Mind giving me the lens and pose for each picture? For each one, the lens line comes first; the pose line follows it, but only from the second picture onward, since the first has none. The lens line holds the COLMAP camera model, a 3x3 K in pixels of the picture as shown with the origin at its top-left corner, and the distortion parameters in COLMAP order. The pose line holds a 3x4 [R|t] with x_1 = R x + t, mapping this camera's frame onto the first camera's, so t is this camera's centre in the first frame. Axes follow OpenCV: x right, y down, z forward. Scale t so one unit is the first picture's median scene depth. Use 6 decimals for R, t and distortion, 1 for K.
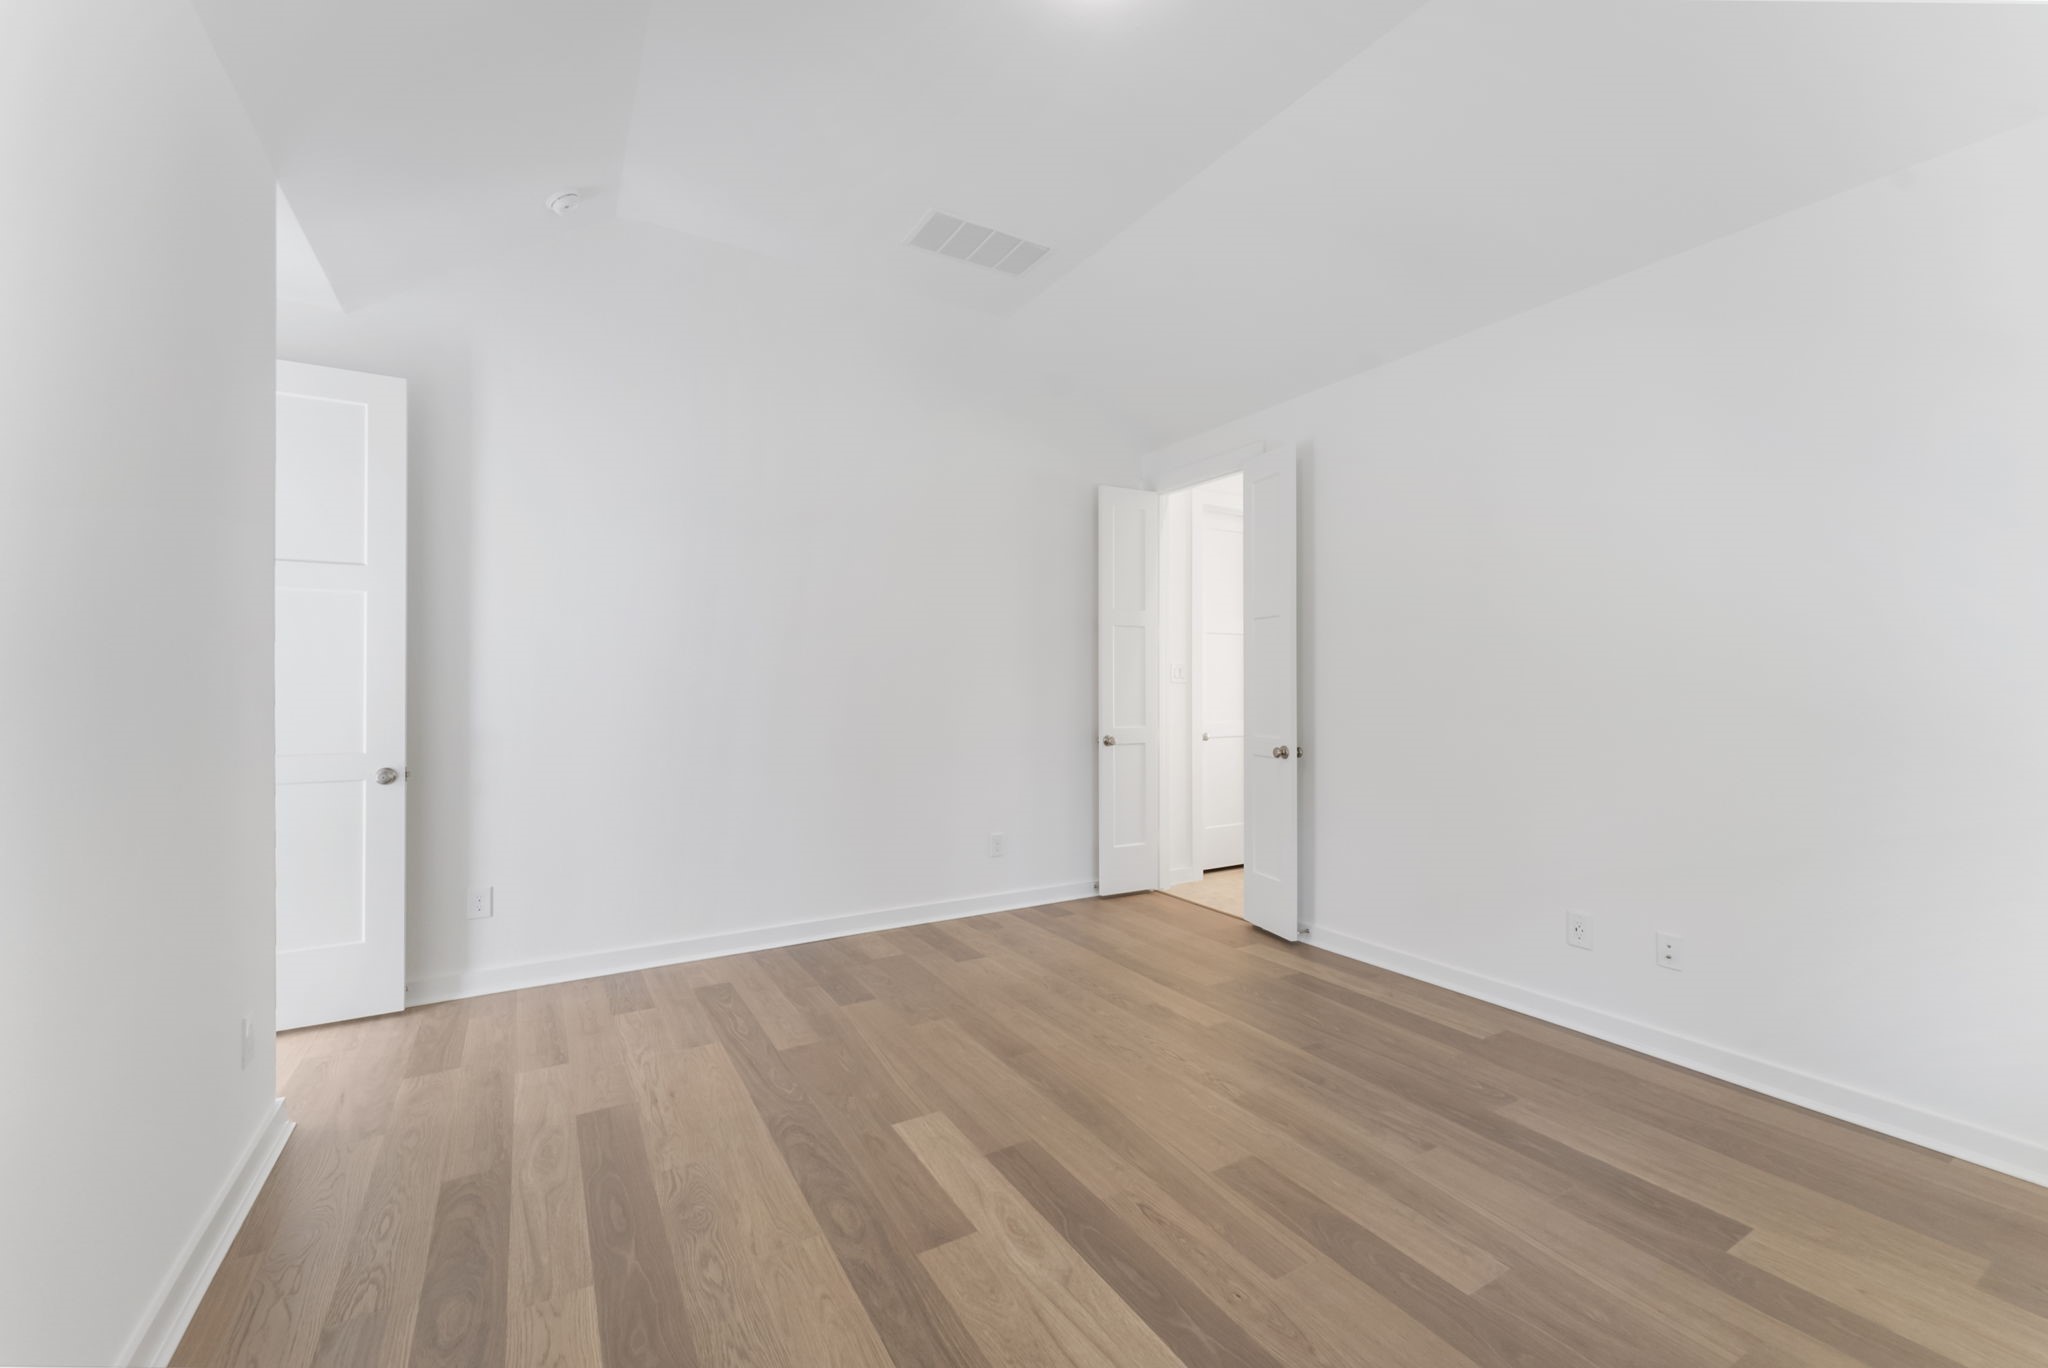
lens RADIAL K [[838.2, 0, 1028.6], [0, 838.2, 680.6], [0, 0, 1]] dist [0.002197, 0.000027]
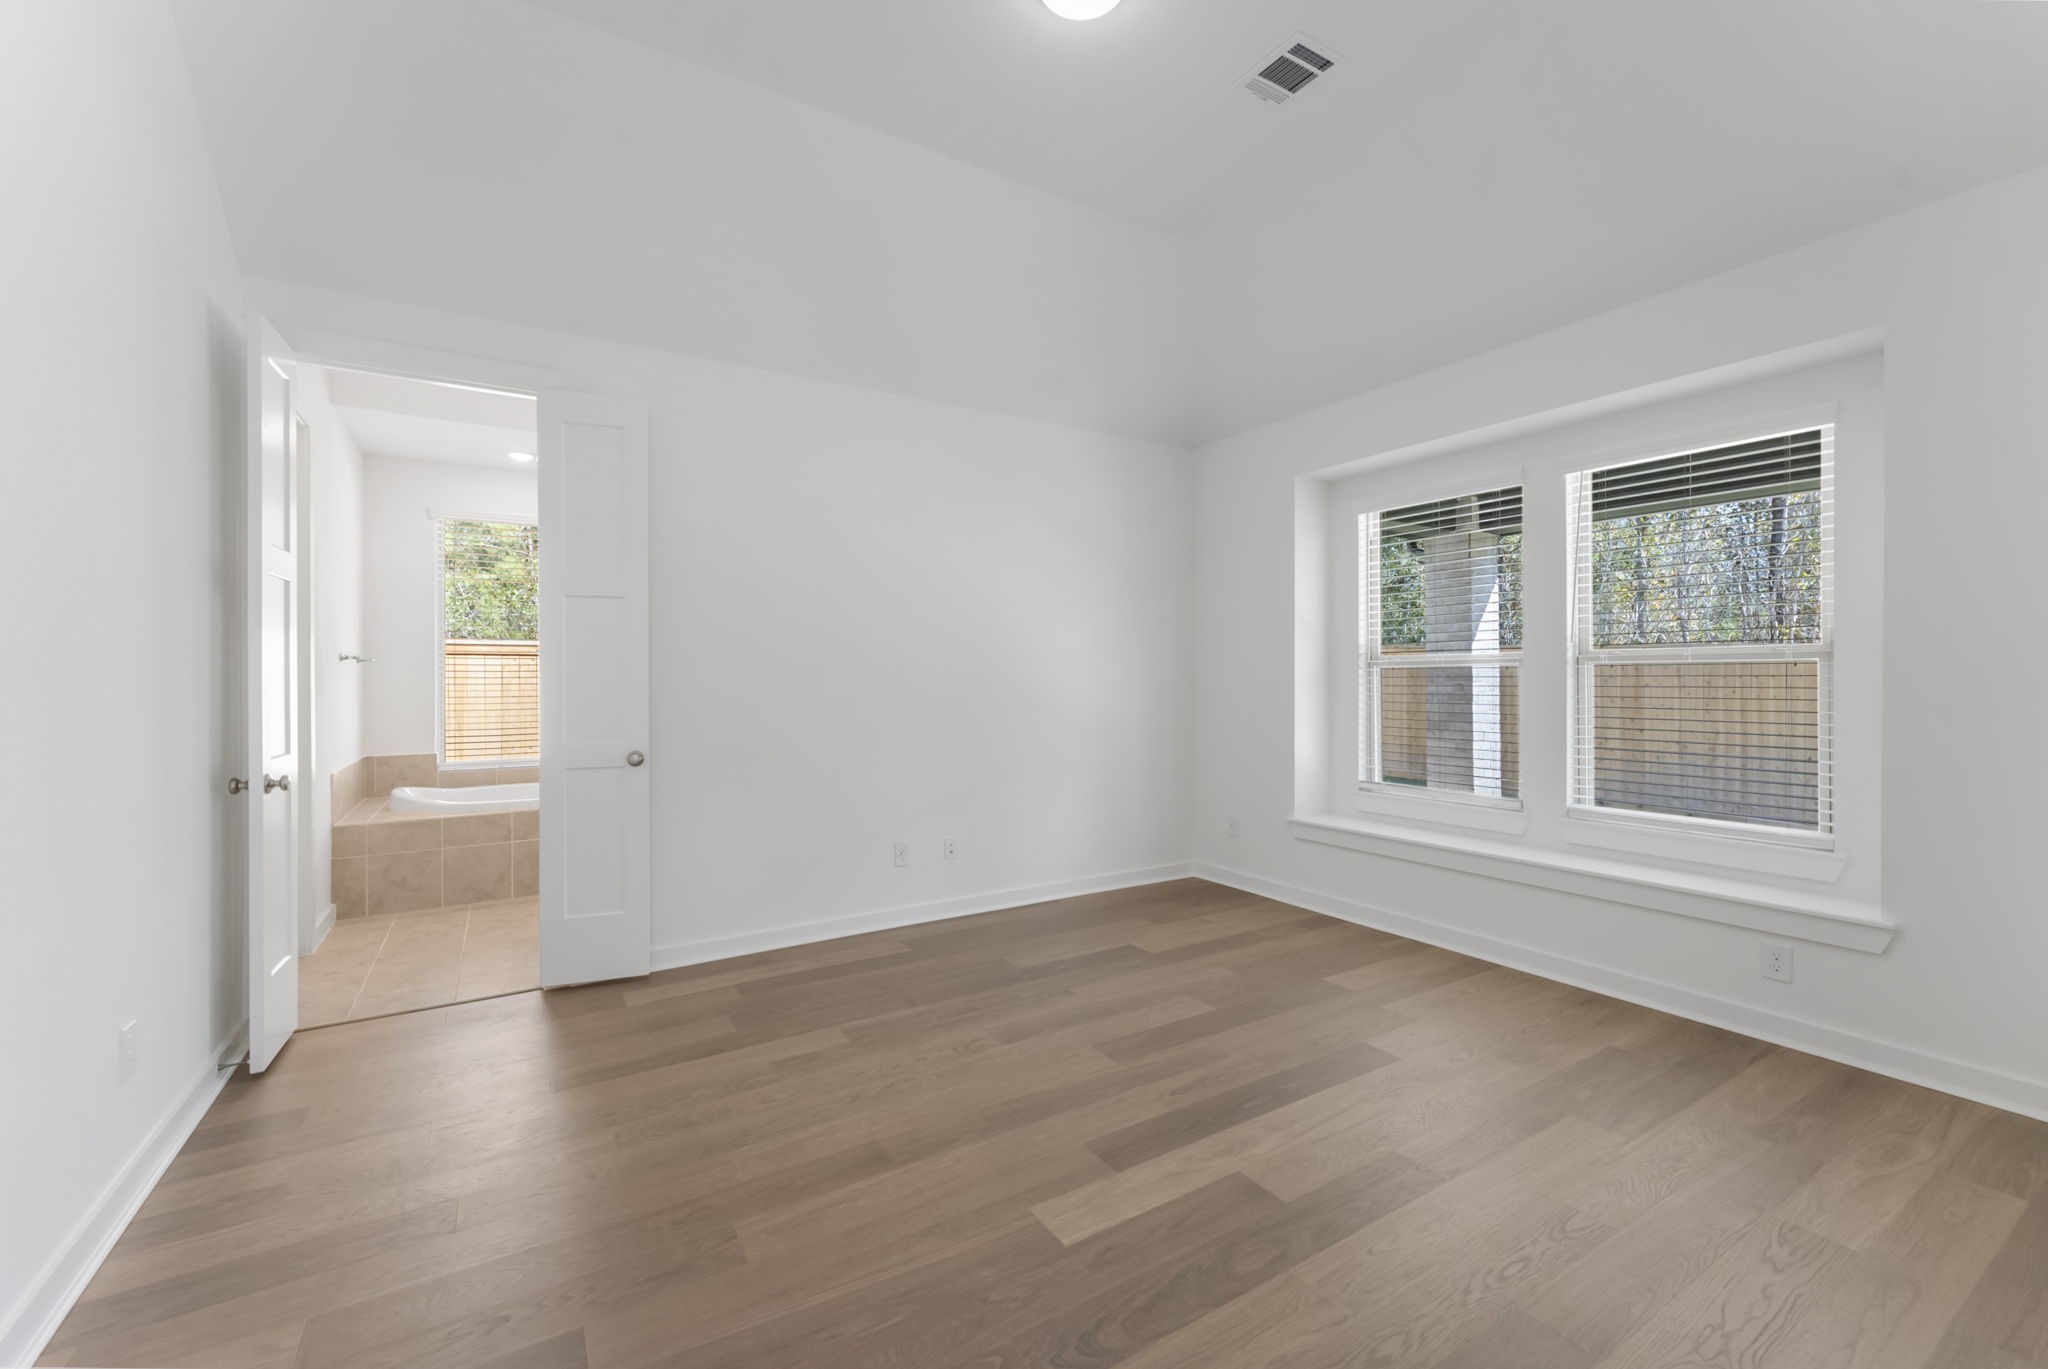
lens RADIAL K [[832.5, 0, 1029.3], [0, 832.5, 679.9], [0, 0, 1]] dist [0.001368, 0.000024]
pose [[-0.021880, -0.002946, 0.999756, -0.977840], [-0.000145, 0.999996, 0.002944, 0.008318], [-0.999761, -0.000081, -0.021880, 1.109417]]
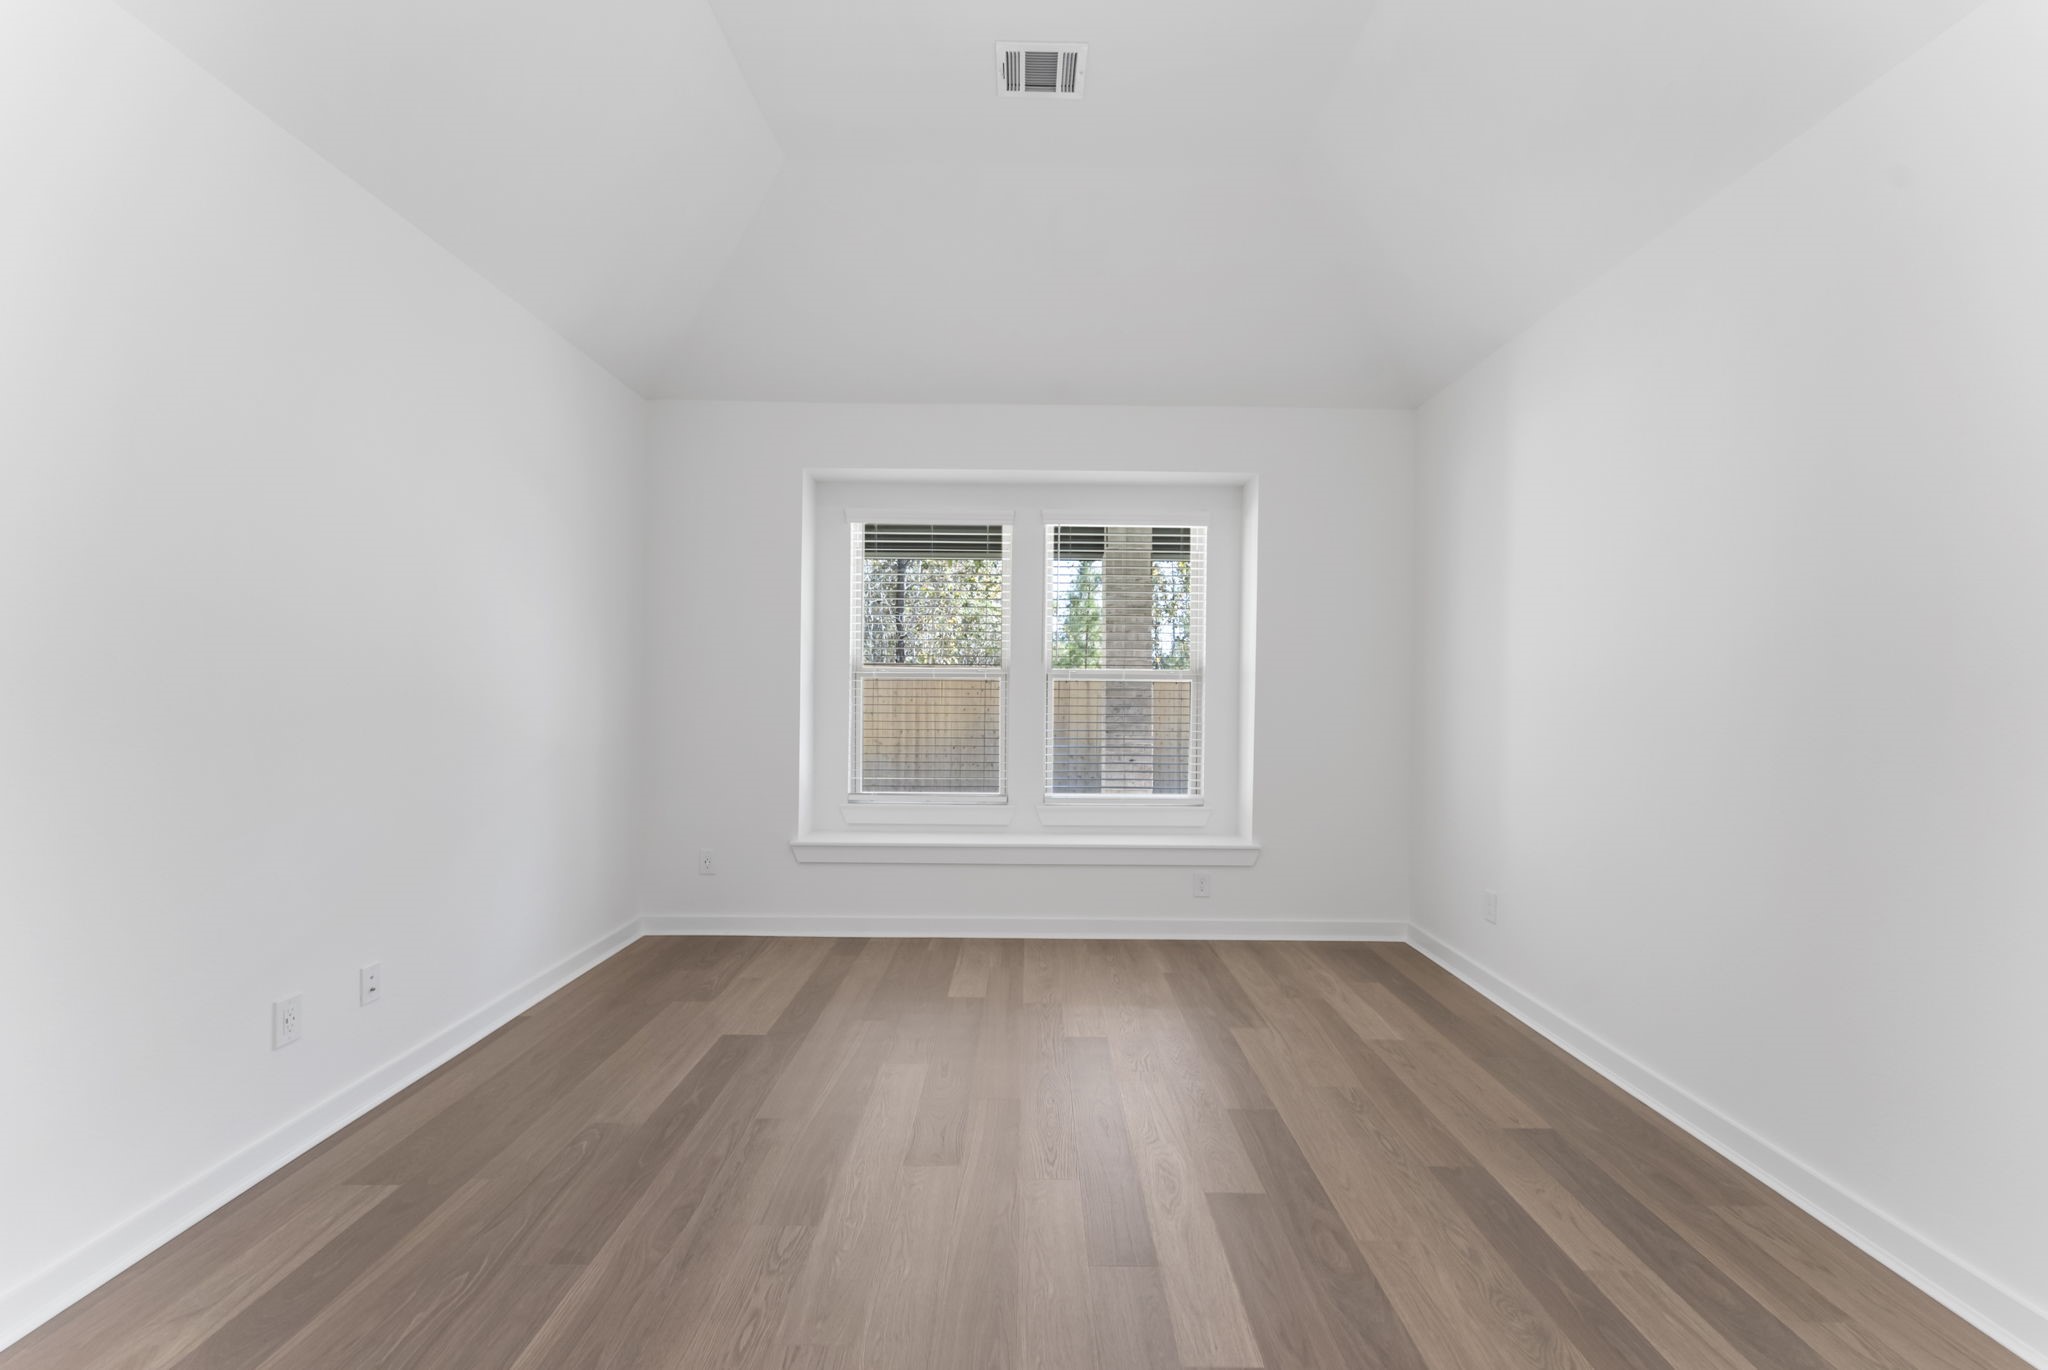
lens RADIAL K [[823.1, 0, 1034.9], [0, 823.1, 691.9], [0, 0, 1]] dist [0.002240, 0.000106]
pose [[-0.860340, -0.011762, 0.509585, -0.348563], [-0.011647, 0.999926, 0.003415, 0.004960], [-0.509588, -0.002997, -0.860413, 1.737461]]
